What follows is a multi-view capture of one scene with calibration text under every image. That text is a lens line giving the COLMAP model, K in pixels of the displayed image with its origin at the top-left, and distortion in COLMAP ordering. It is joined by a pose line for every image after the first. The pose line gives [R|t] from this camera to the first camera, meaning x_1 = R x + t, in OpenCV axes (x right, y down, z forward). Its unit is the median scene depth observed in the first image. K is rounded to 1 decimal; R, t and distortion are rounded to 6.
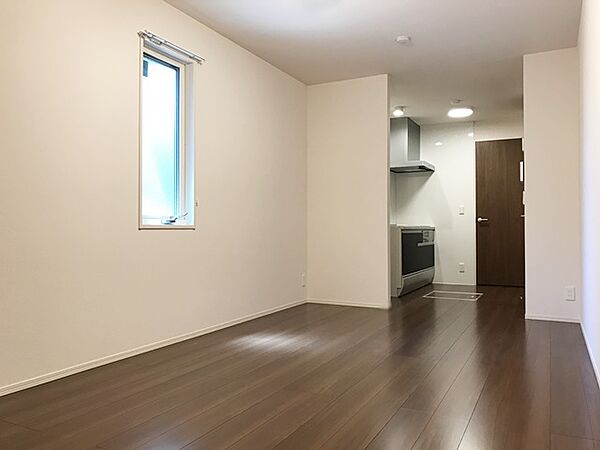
lens RADIAL K [[499.6, 0, 299.1], [0, 499.6, 223.9], [0, 0, 1]] dist [0.040446, -0.011875]
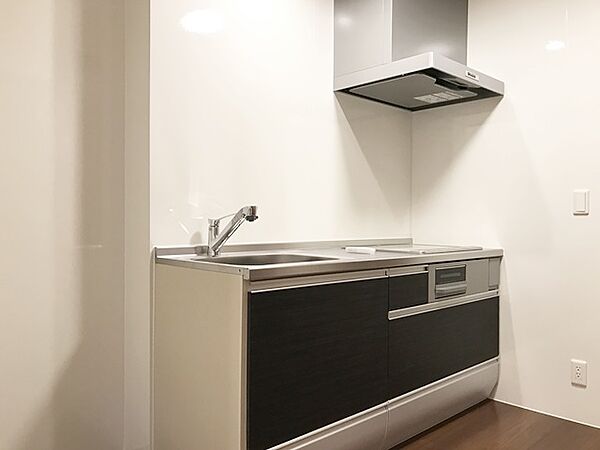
lens RADIAL K [[499.6, 0, 300.8], [0, 499.6, 226.4], [0, 0, 1]] dist [0.040446, -0.011875]
pose [[0.941209, 0.010480, -0.337662, 0.256634], [-0.003686, 0.999778, 0.020756, -0.017928], [0.337804, -0.018291, 0.941039, 0.606065]]
